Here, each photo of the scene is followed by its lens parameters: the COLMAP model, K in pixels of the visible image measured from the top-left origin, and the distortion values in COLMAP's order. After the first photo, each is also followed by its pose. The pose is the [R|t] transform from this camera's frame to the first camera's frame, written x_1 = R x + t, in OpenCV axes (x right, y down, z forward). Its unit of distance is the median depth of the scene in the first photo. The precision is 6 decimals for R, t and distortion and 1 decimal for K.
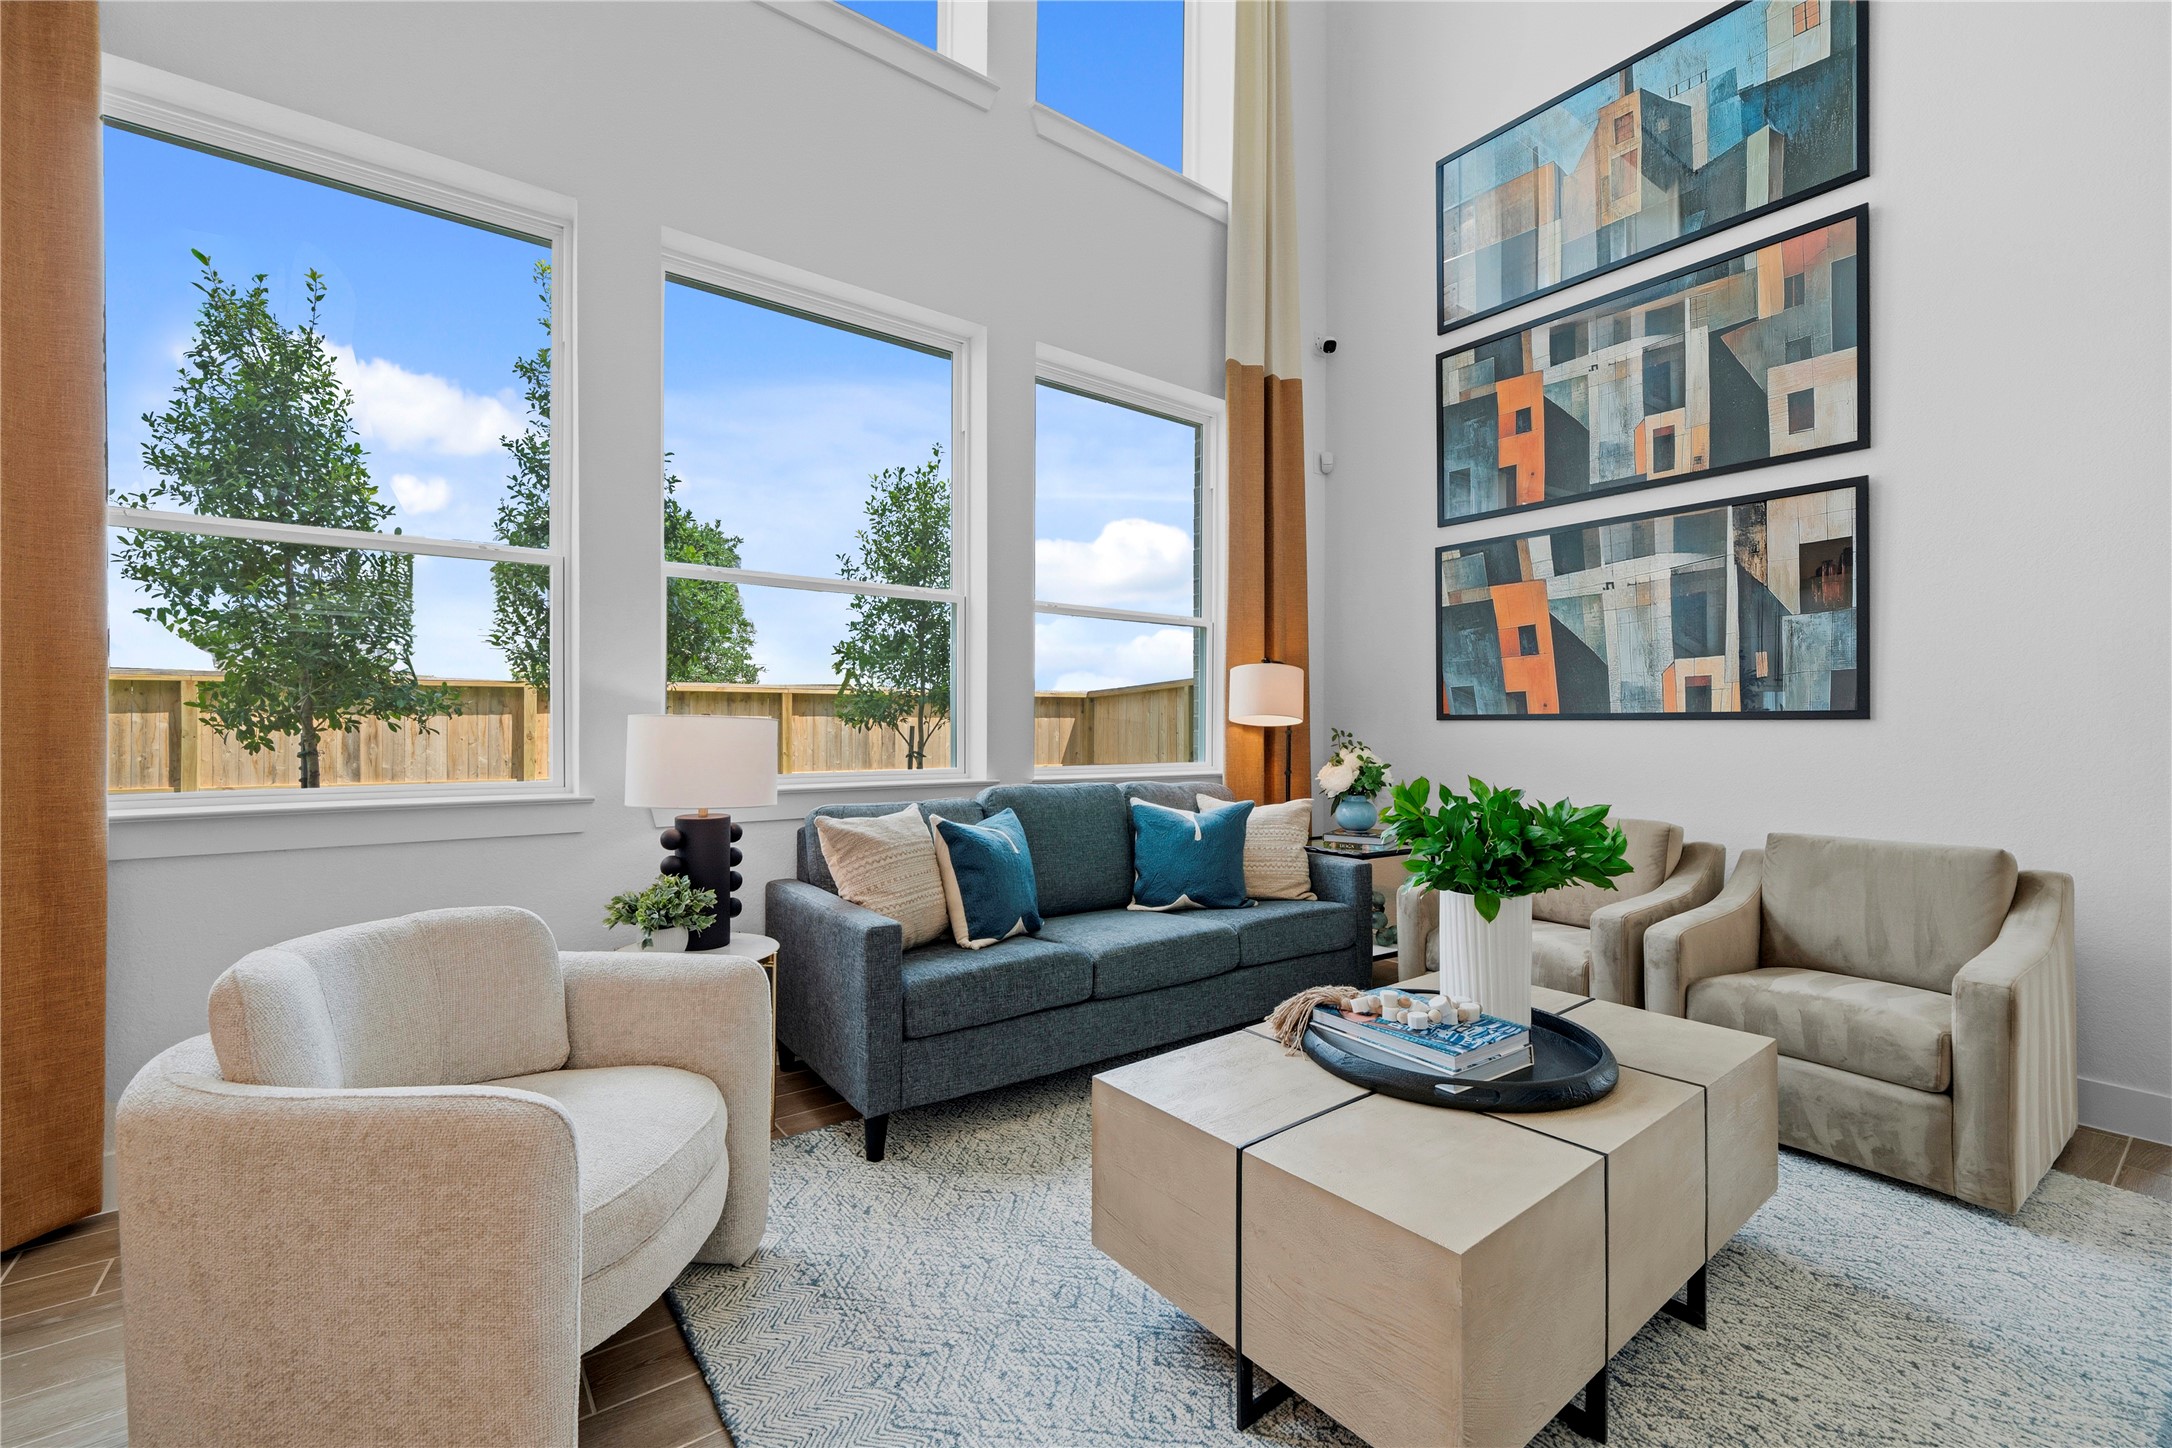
lens RADIAL K [[900.6, 0, 1086.0], [0, 900.6, 724.0], [0, 0, 1]] dist [-0.000692, 0.000008]
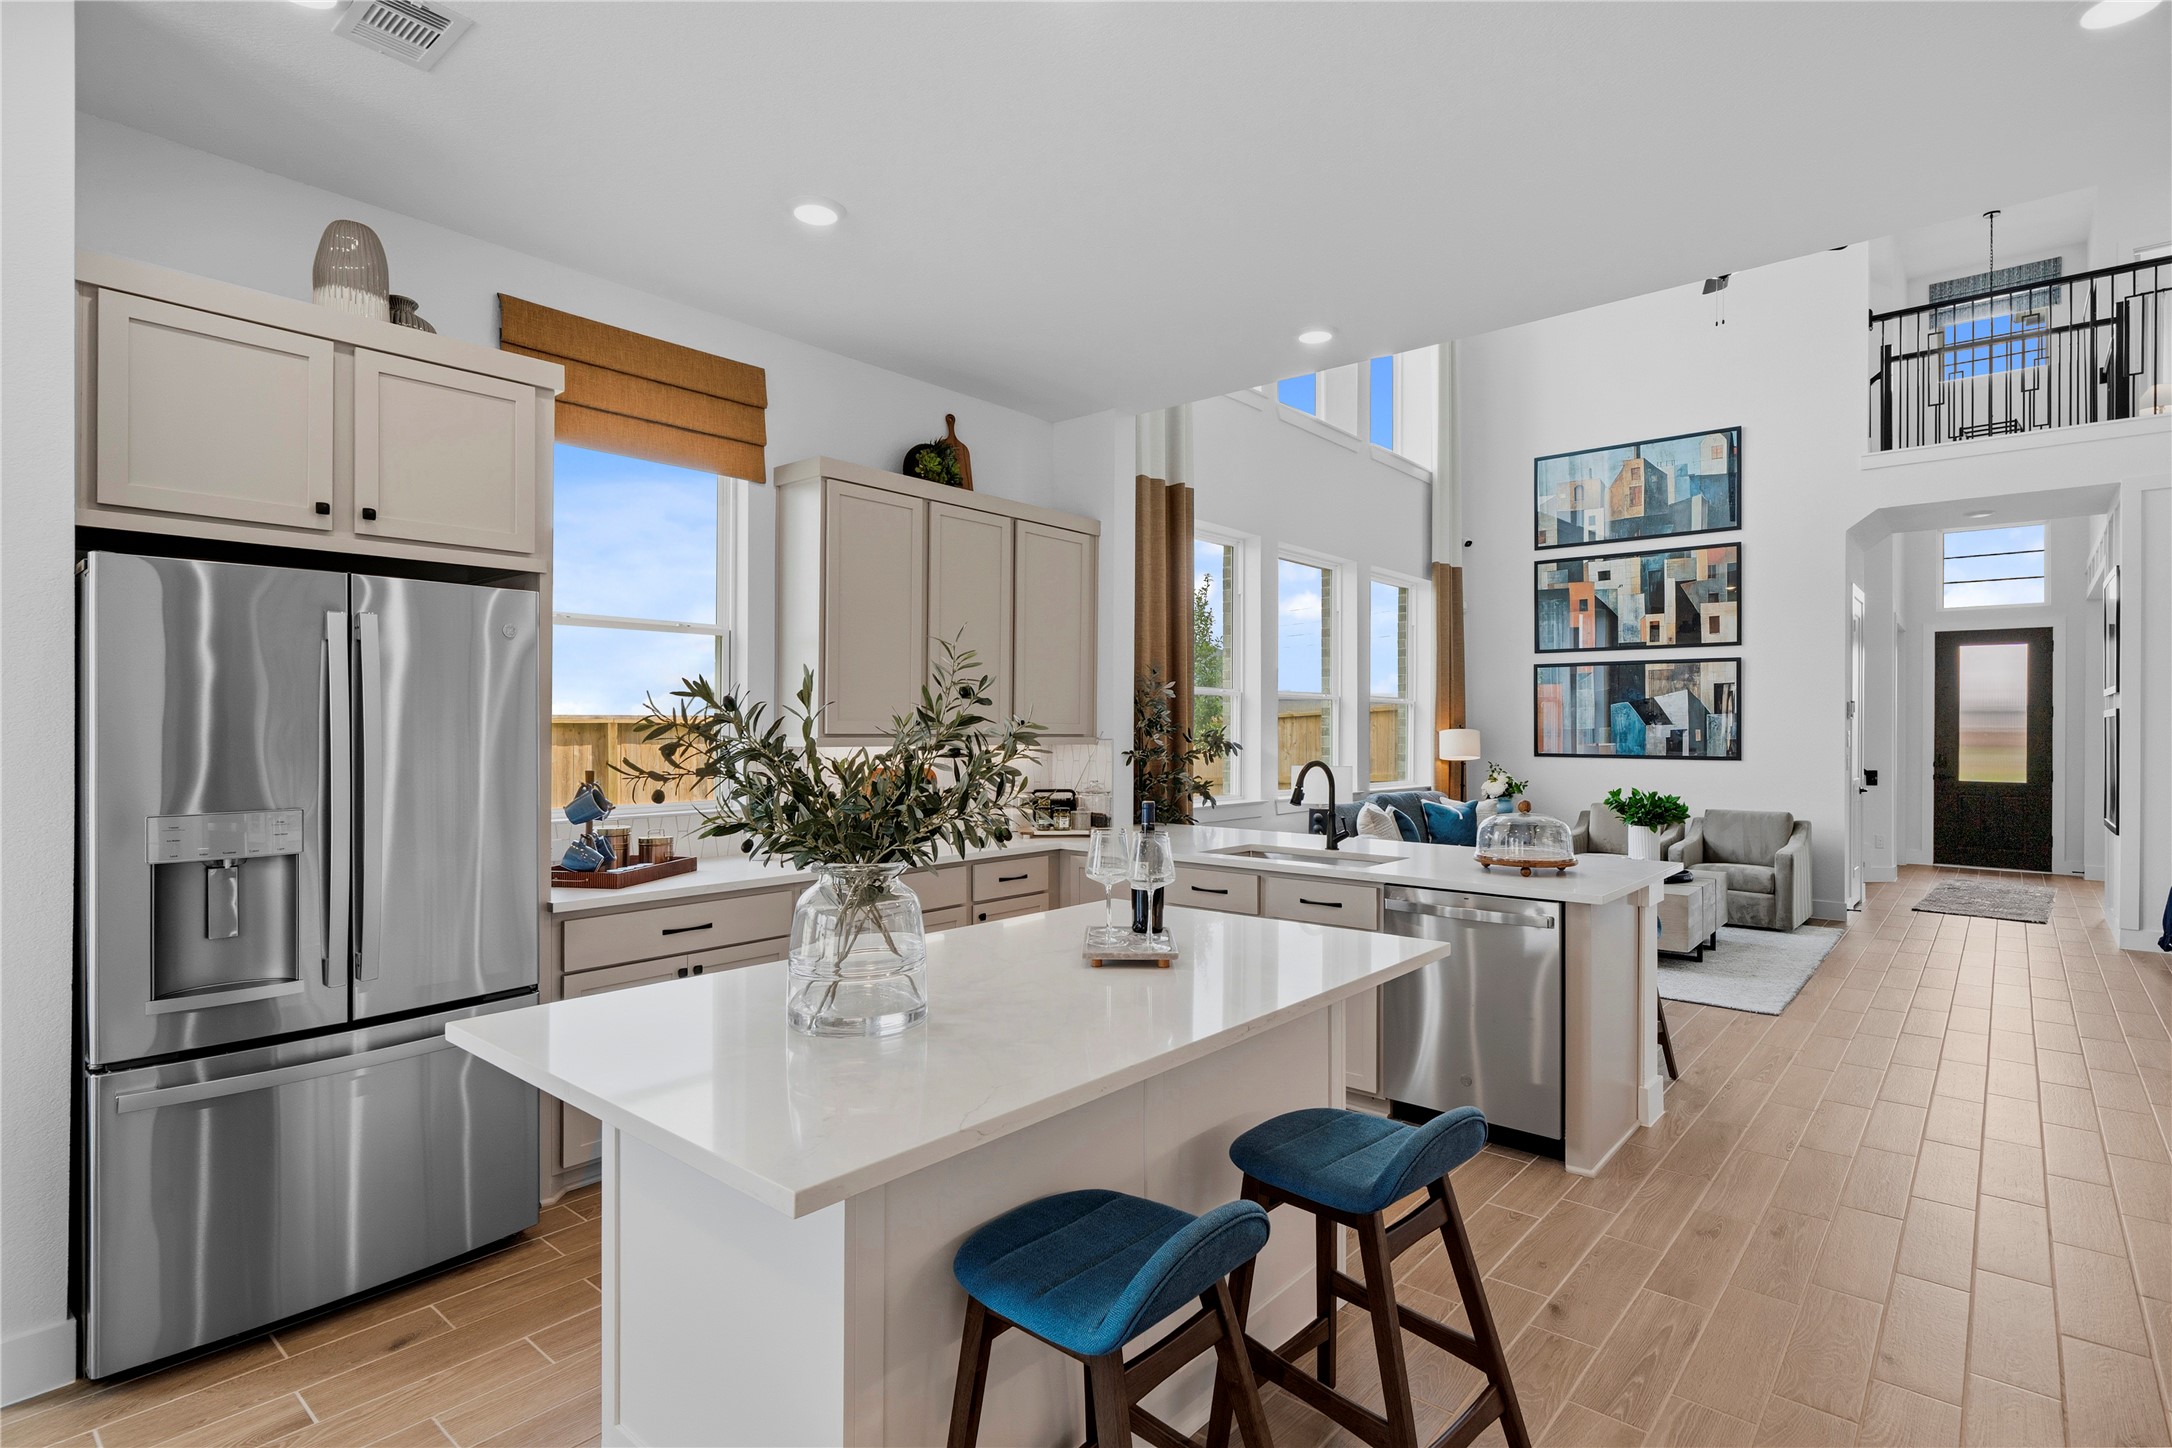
lens RADIAL K [[1068.9, 0, 1086.0], [0, 1068.9, 724.0], [0, 0, 1]] dist [0.006479, 0.000772]
pose [[0.976822, 0.000726, 0.214054, -1.387560], [-0.000773, 1.000000, 0.000135, -0.099068], [-0.214054, -0.000298, 0.976822, -1.355646]]
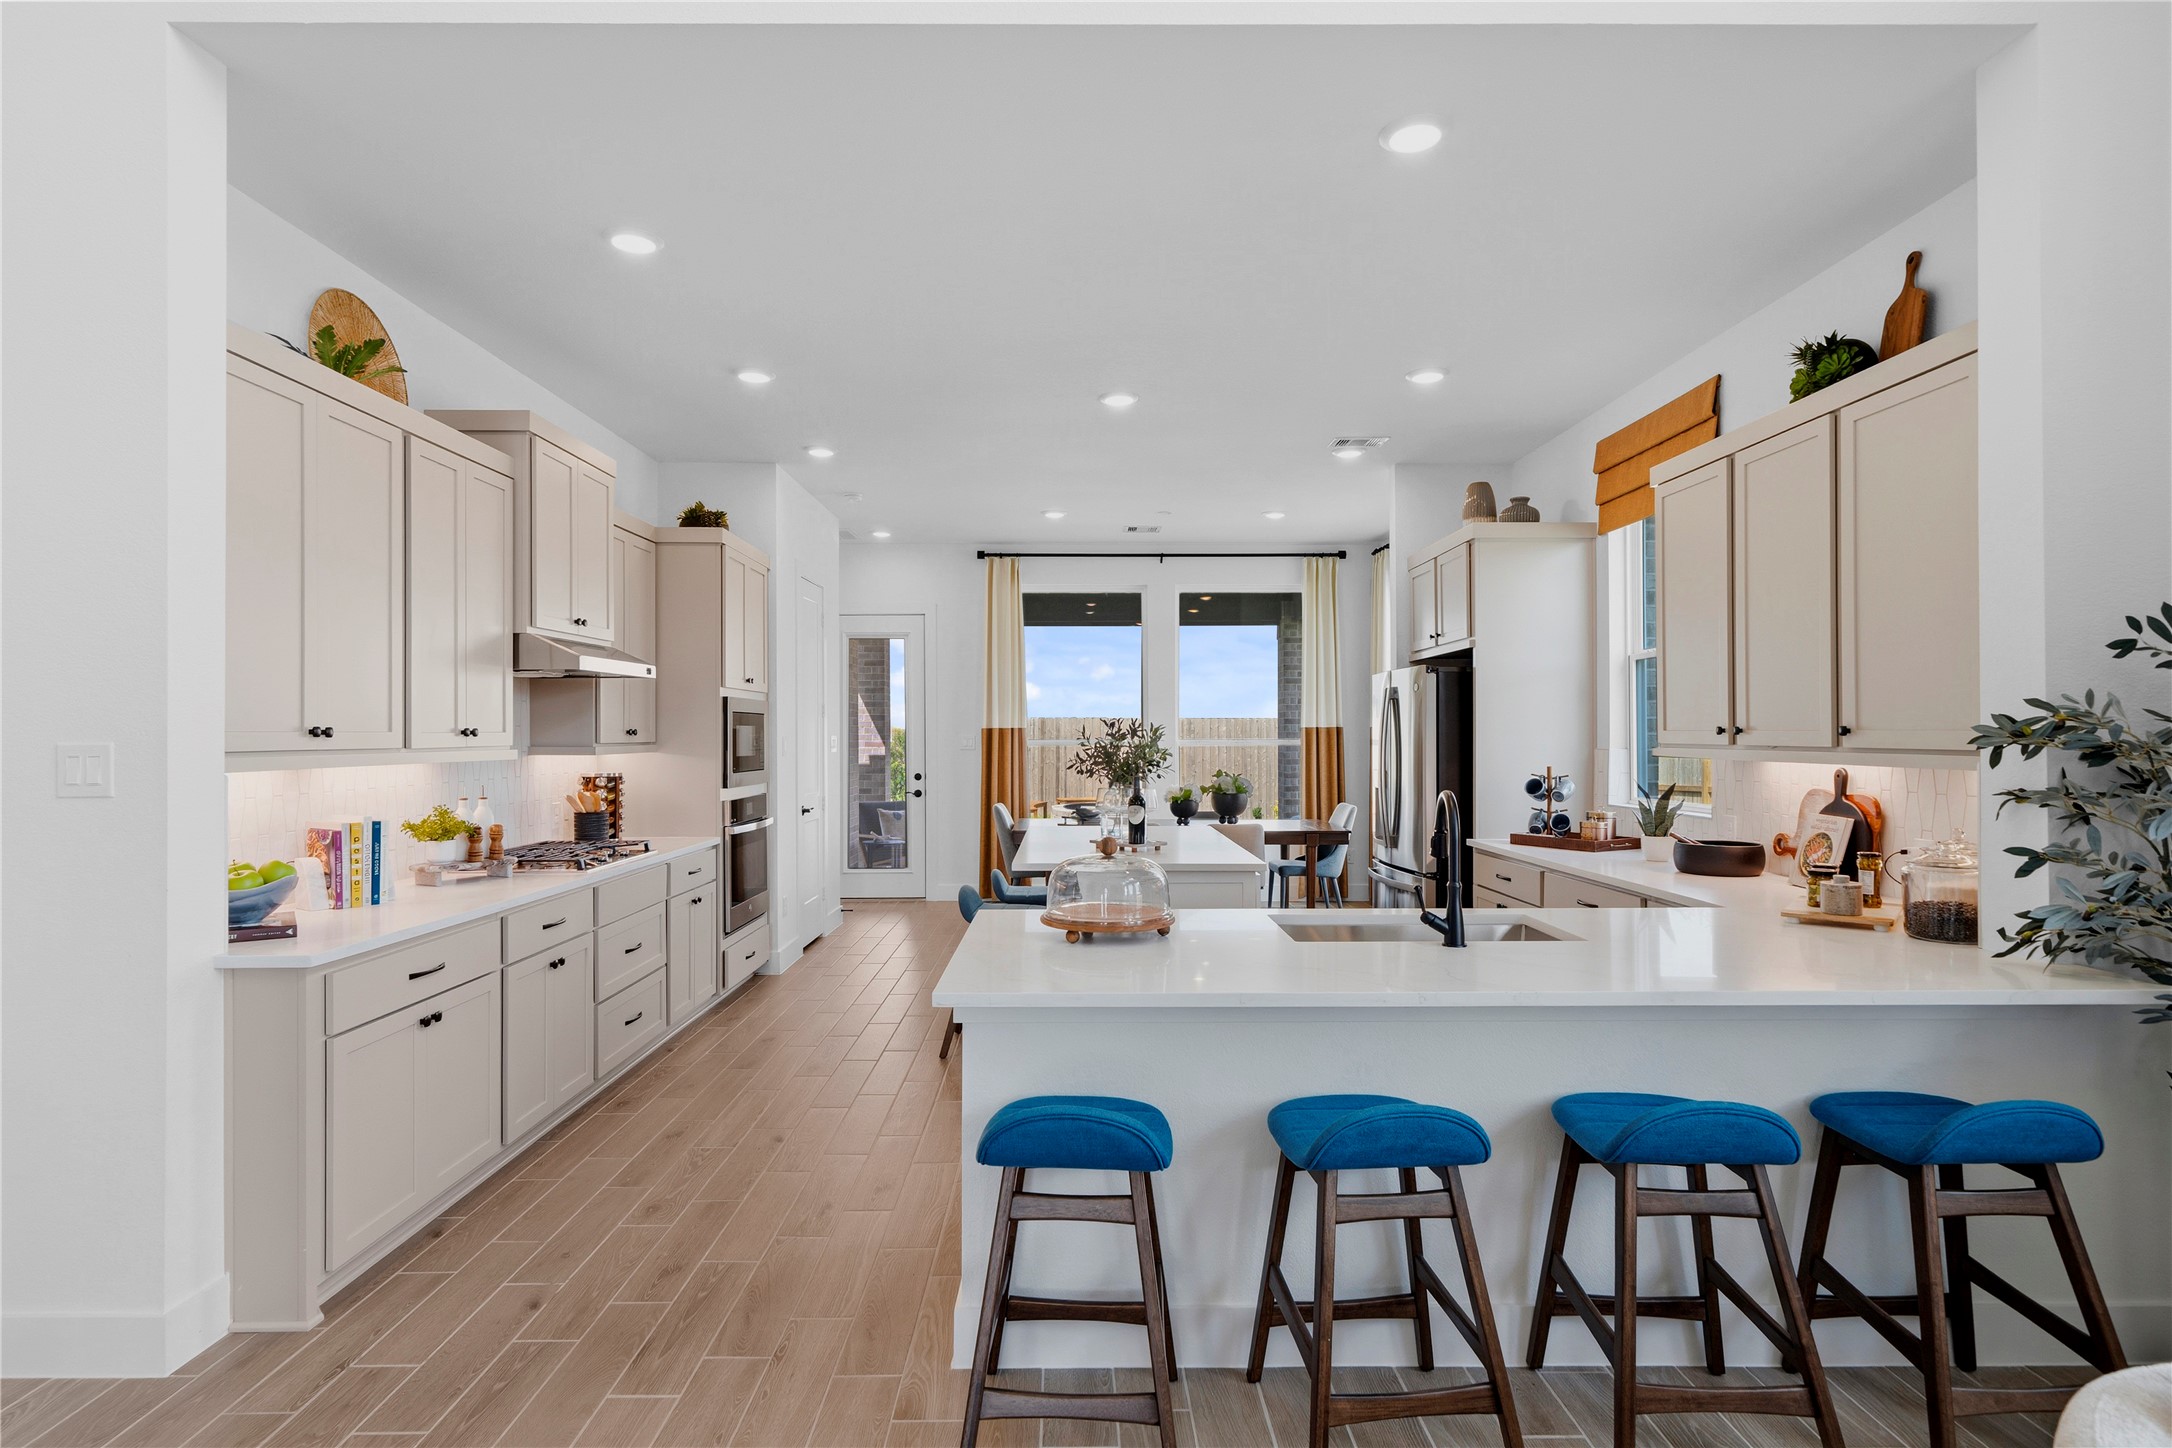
lens RADIAL K [[1107.0, 0, 1078.6], [0, 1107.0, 730.0], [0, 0, 1]] dist [0.001768, 0.000489]
pose [[-0.596148, -0.005393, -0.802856, 0.186801], [0.001372, 0.999969, -0.007735, -0.093519], [0.802873, -0.005713, -0.596123, 0.337293]]
